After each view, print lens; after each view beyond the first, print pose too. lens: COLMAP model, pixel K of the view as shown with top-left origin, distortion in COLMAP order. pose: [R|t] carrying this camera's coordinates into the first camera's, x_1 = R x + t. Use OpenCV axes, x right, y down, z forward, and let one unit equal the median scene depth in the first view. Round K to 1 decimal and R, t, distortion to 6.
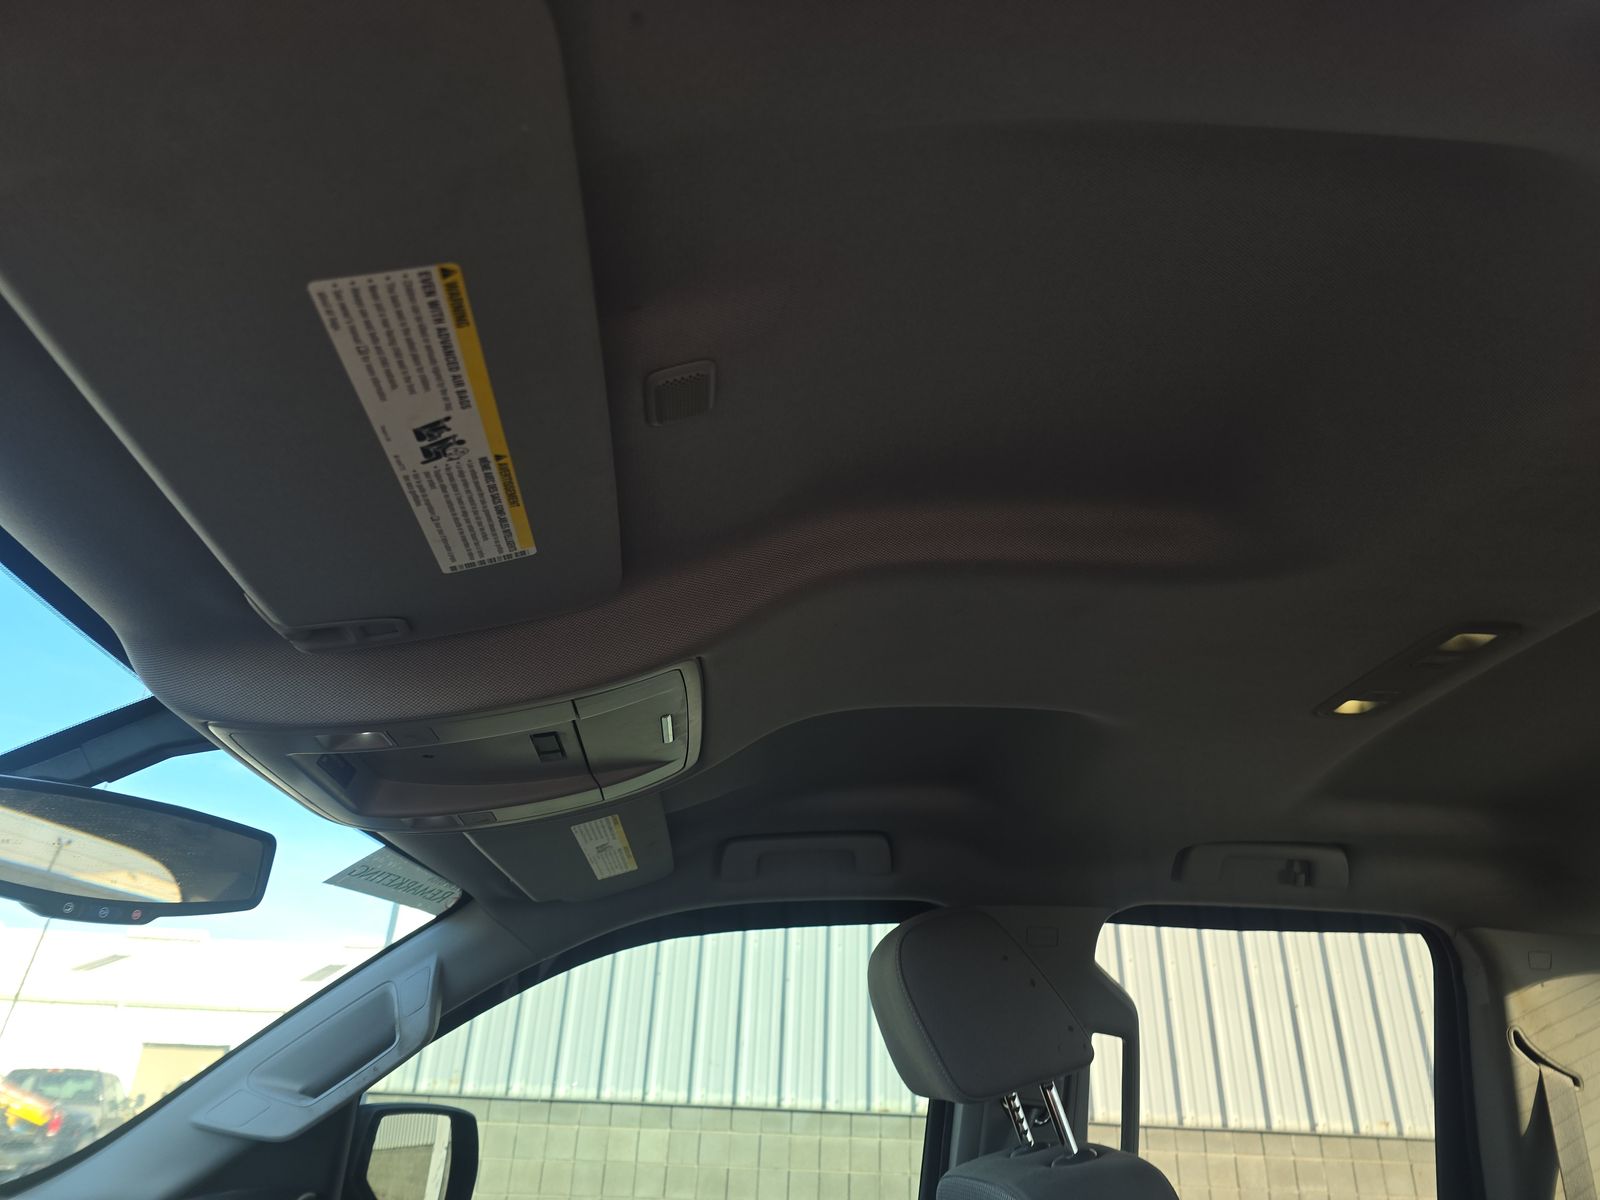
lens RADIAL K [[1113.5, 0, 808.9], [0, 1113.5, 610.4], [0, 0, 1]] dist [0.045055, -0.033574]
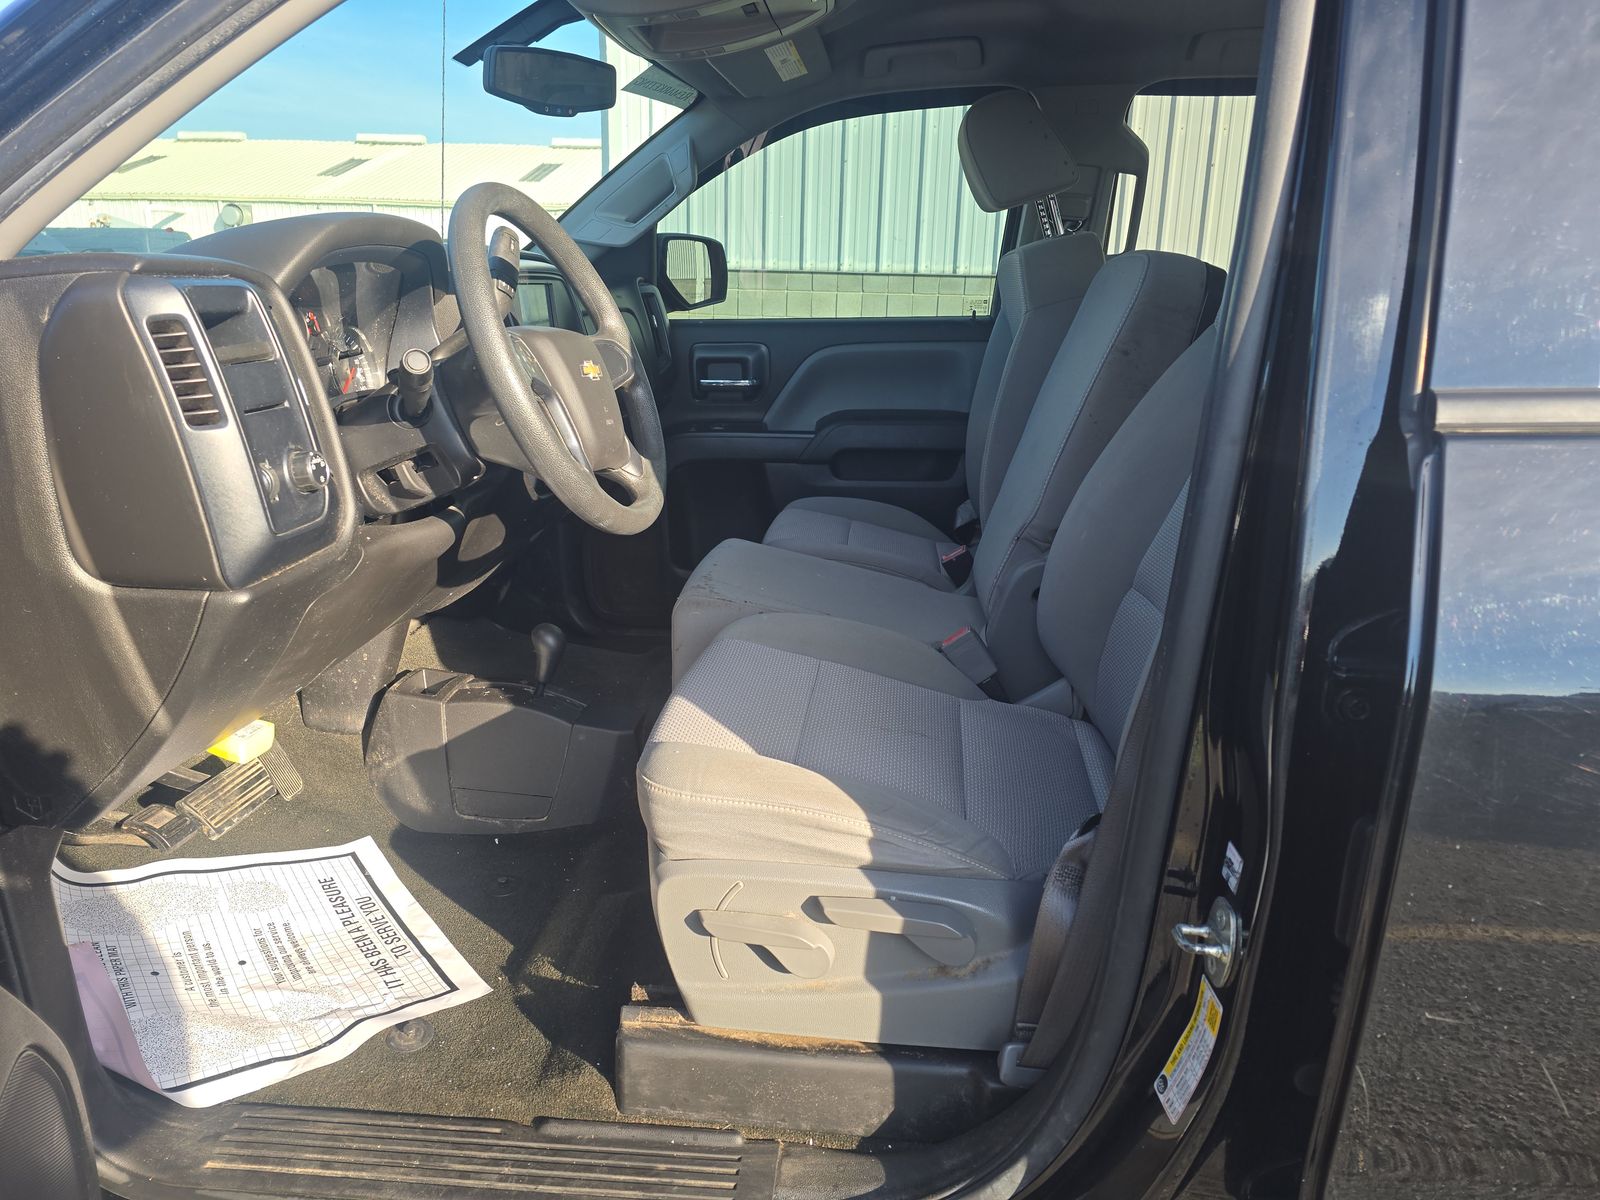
lens RADIAL K [[1113.5, 0, 808.9], [0, 1113.5, 610.4], [0, 0, 1]] dist [0.045055, -0.033574]
pose [[0.986236, 0.031090, -0.162392, 0.107516], [0.079686, 0.771192, 0.631595, -0.152874], [0.144872, -0.635843, 0.758100, -0.565360]]
